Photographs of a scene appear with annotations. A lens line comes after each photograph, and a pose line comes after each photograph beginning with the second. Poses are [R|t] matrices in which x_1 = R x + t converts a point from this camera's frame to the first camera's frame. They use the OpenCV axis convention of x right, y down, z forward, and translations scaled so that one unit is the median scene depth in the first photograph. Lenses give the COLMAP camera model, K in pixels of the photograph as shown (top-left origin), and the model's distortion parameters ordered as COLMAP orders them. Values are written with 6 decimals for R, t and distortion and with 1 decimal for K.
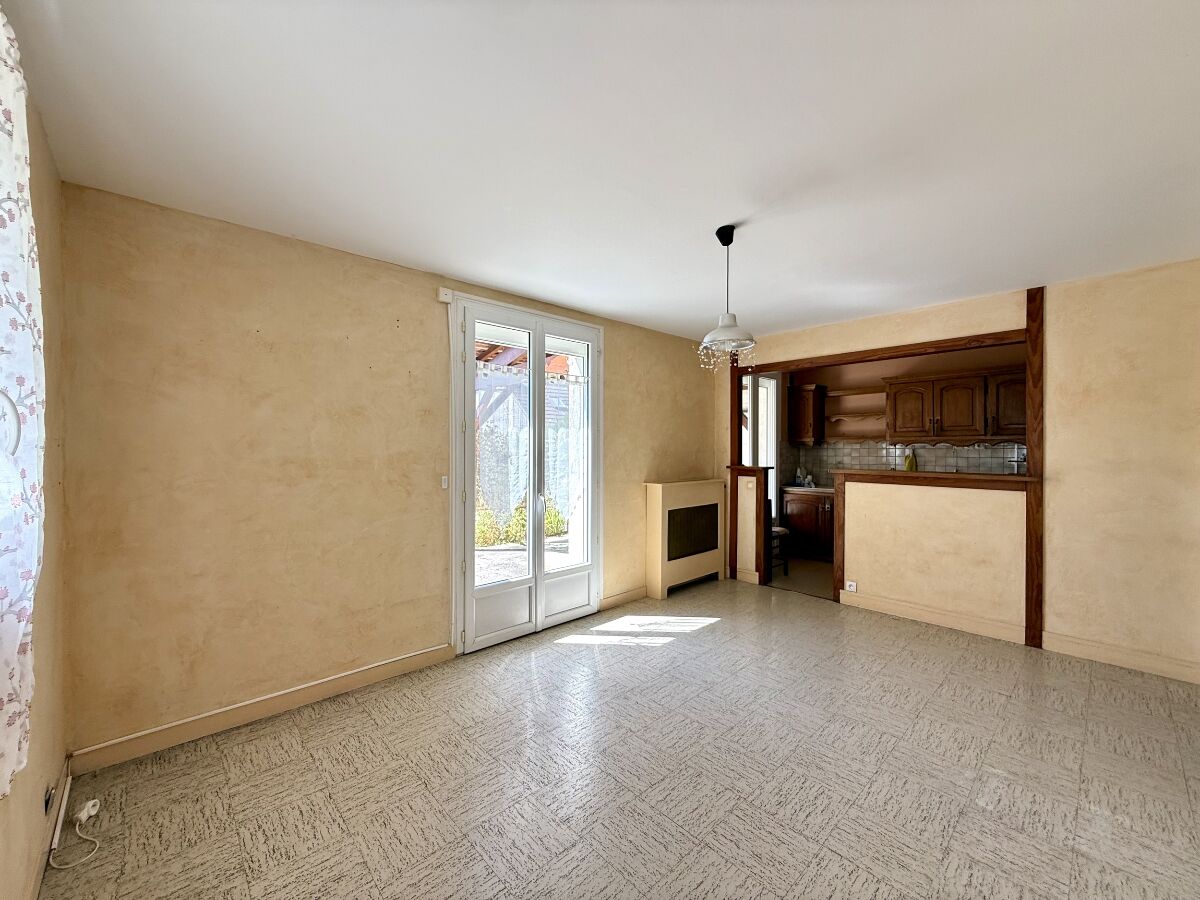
lens RADIAL K [[479.9, 0, 600.0], [0, 479.9, 450.0], [0, 0, 1]] dist [-0.000026, 0.000436]
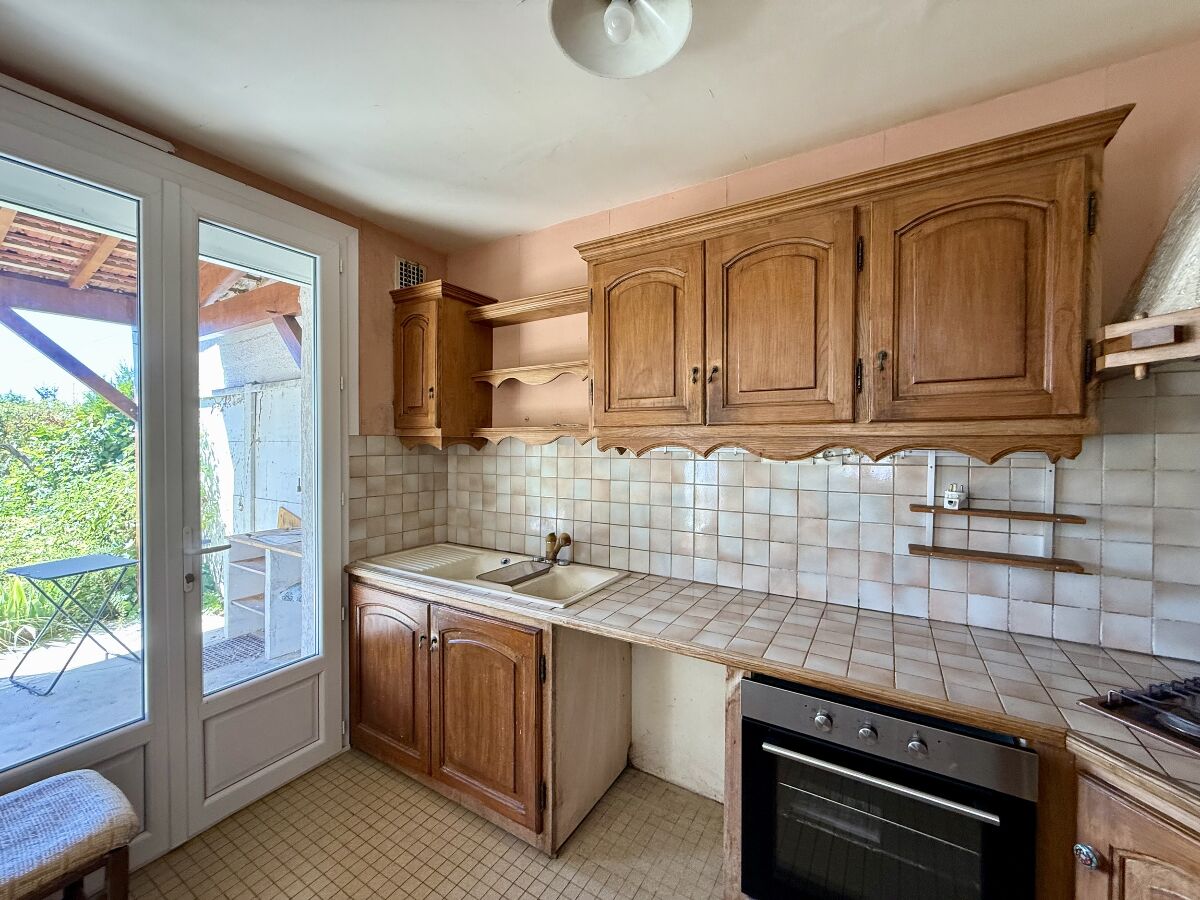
lens RADIAL K [[479.9, 0, 600.0], [0, 479.9, 450.0], [0, 0, 1]] dist [-0.000026, 0.000436]
pose [[0.963265, -0.001138, 0.268551, 0.725628], [-0.003081, 0.999878, 0.015291, -0.022519], [-0.268536, -0.015557, 0.963144, 0.955178]]
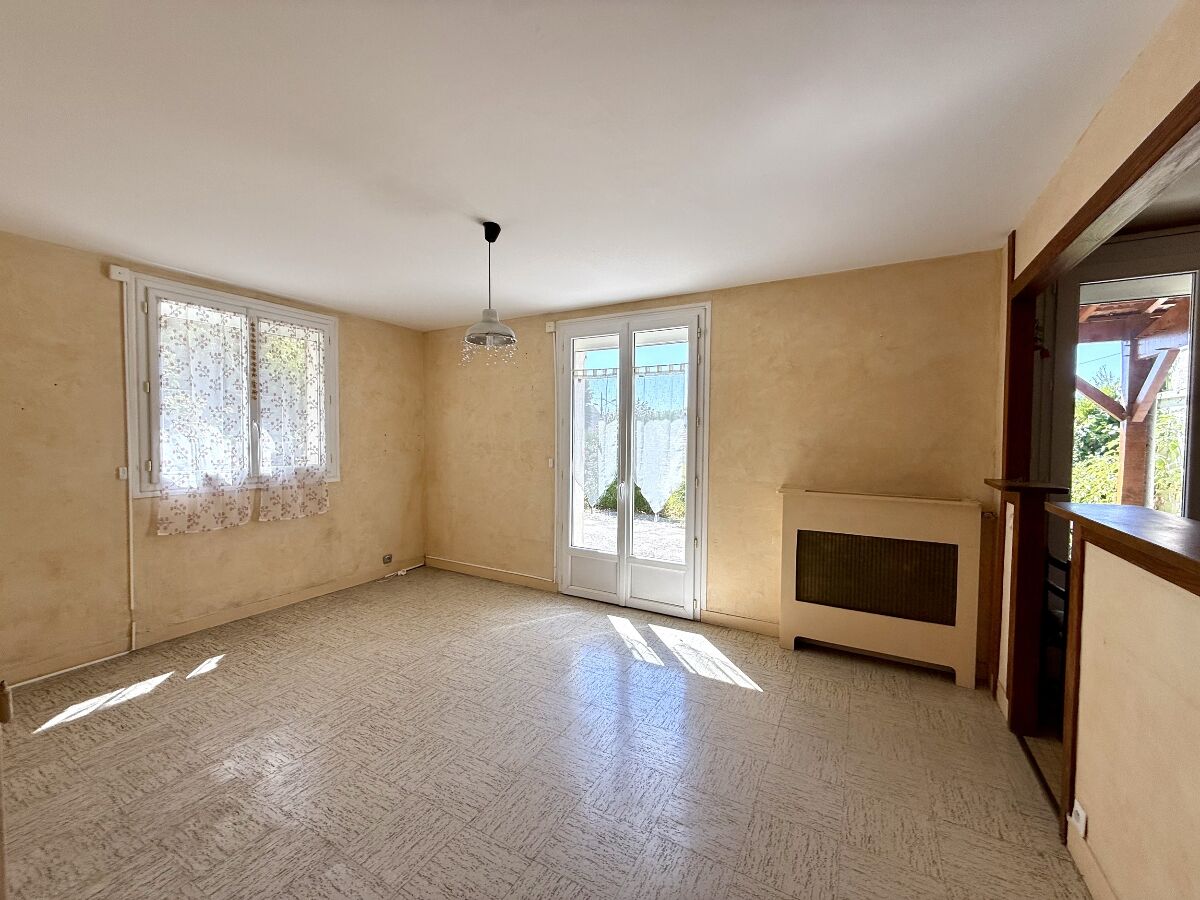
lens RADIAL K [[479.9, 0, 600.0], [0, 479.9, 450.0], [0, 0, 1]] dist [-0.000026, 0.000436]
pose [[0.302416, 0.033531, -0.952586, 0.816179], [-0.011789, 0.999436, 0.031437, -0.012523], [0.953103, 0.001723, 0.302641, 0.564499]]
